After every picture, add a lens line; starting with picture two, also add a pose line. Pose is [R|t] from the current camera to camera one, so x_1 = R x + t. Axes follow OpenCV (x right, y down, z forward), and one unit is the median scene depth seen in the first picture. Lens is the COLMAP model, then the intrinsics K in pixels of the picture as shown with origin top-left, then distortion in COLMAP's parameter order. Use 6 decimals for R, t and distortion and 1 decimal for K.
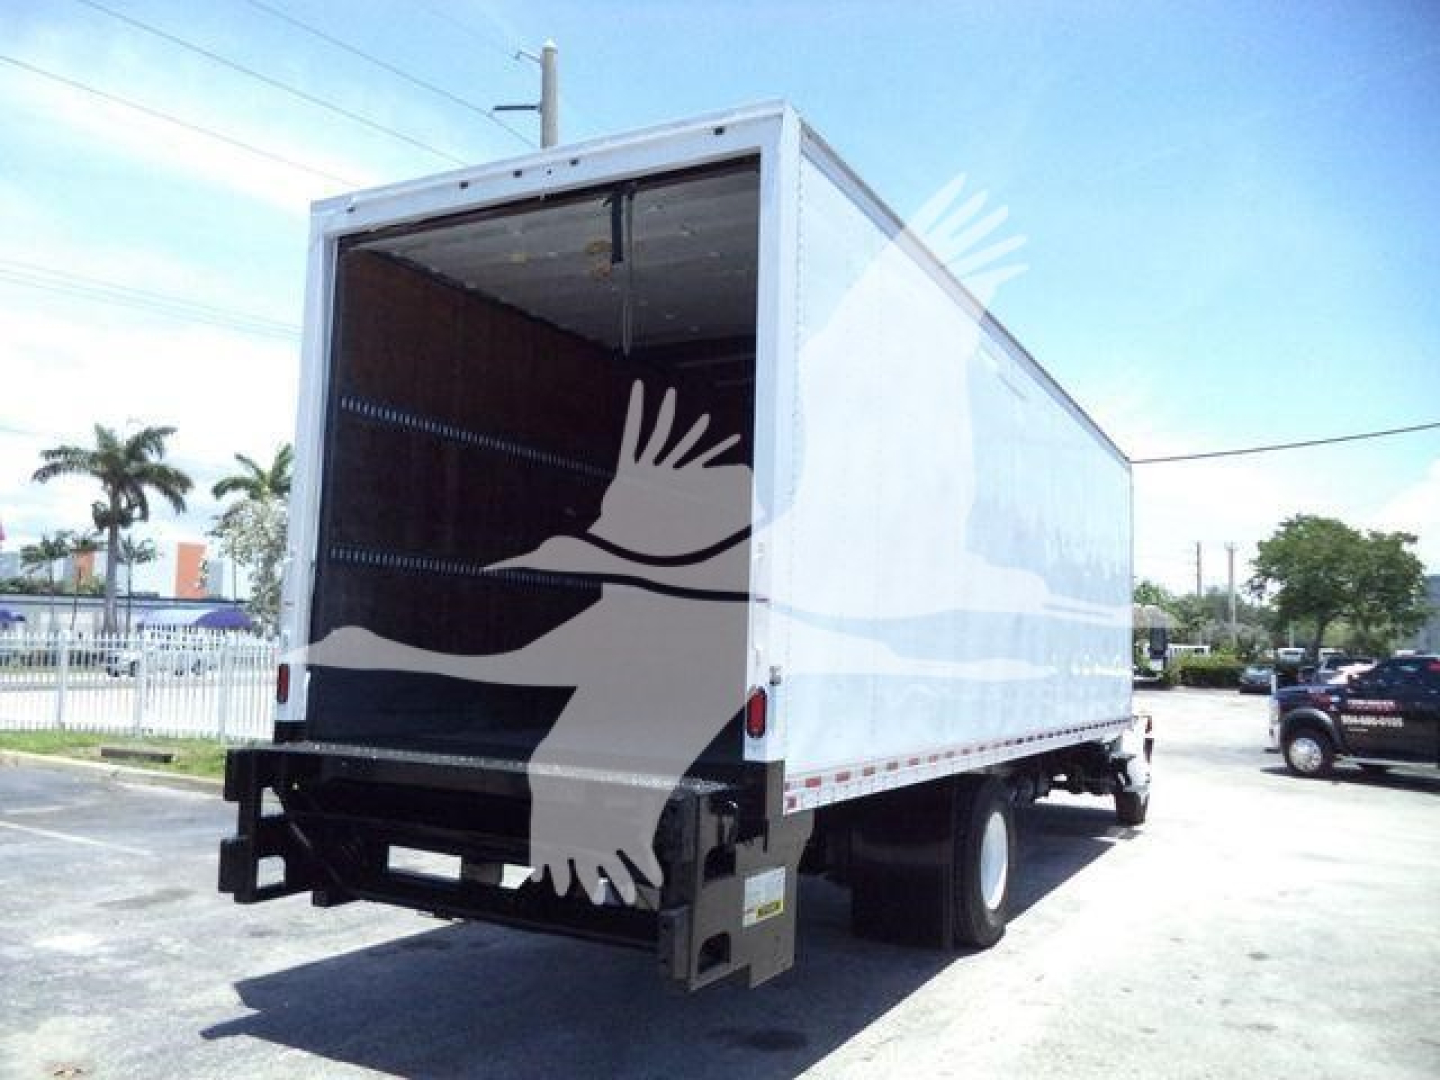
lens RADIAL K [[1178.2, 0, 719.3], [0, 1178.2, 544.6], [0, 0, 1]] dist [-0.057895, 0.039368]
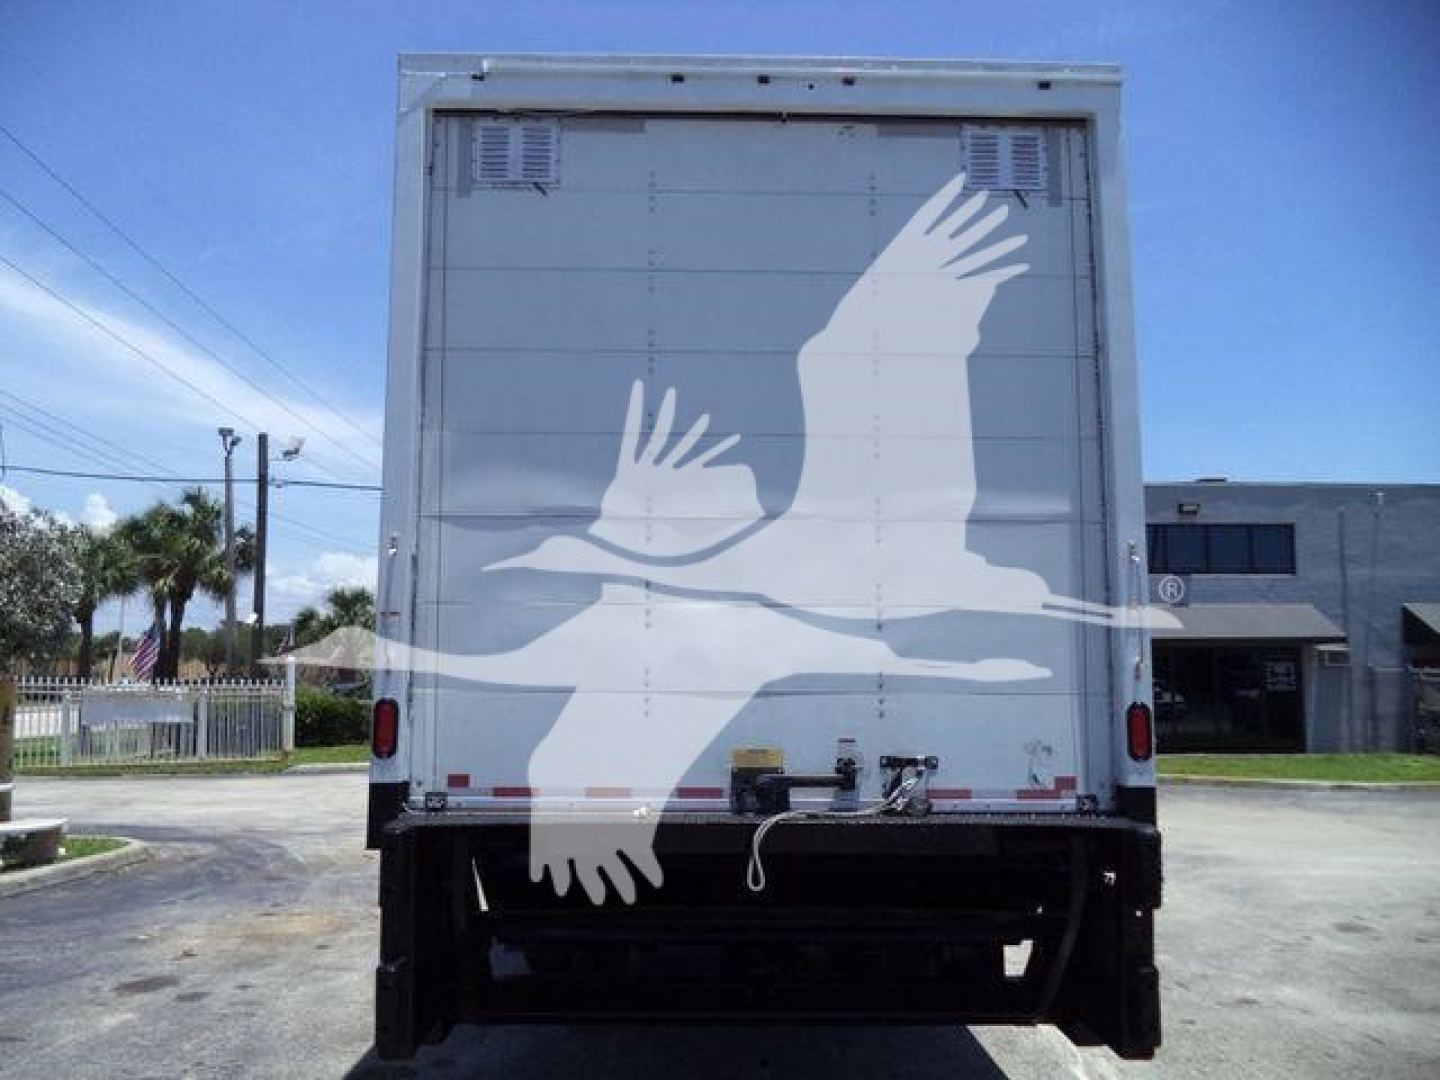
lens RADIAL K [[1178.2, 0, 742.3], [0, 1178.2, 536.0], [0, 0, 1]] dist [-0.057895, 0.039368]
pose [[0.869514, 0.027580, 0.493137, -0.594008], [-0.023691, 0.999619, -0.014134, 0.009170], [-0.493339, 0.000607, 0.869837, 0.318076]]
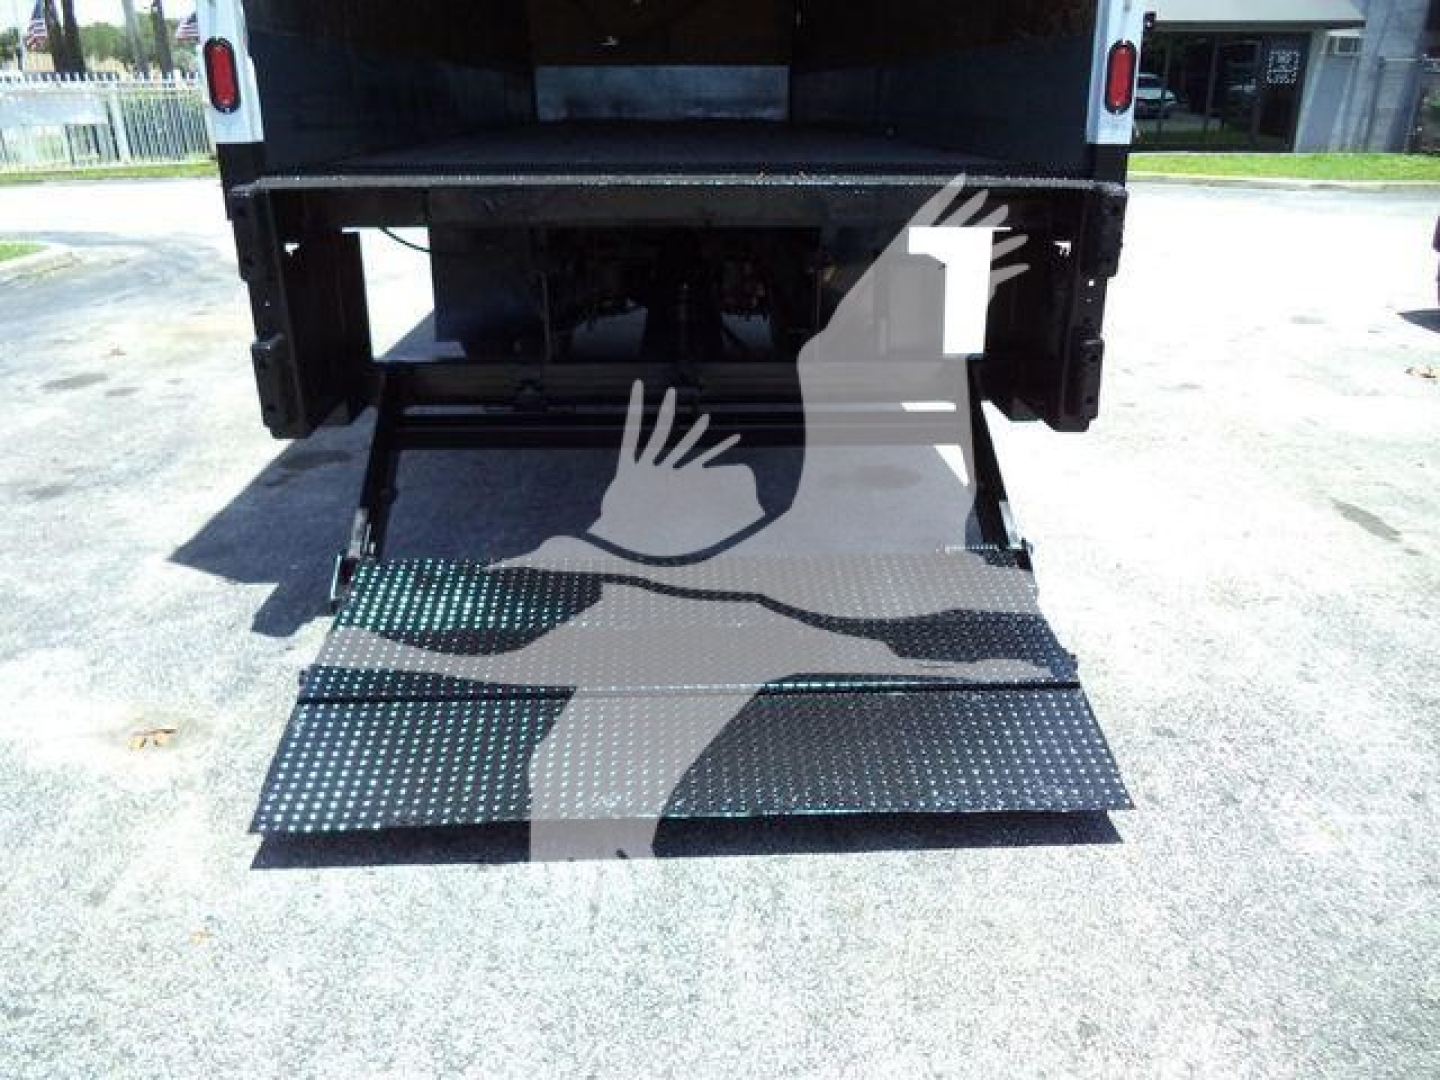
lens RADIAL K [[1178.2, 0, 715.8], [0, 1178.2, 545.0], [0, 0, 1]] dist [-0.057895, 0.039368]
pose [[0.866443, -0.223944, 0.446235, -0.525259], [-0.014201, 0.882348, 0.470383, 0.052506], [-0.499074, -0.413897, 0.761324, 0.370139]]
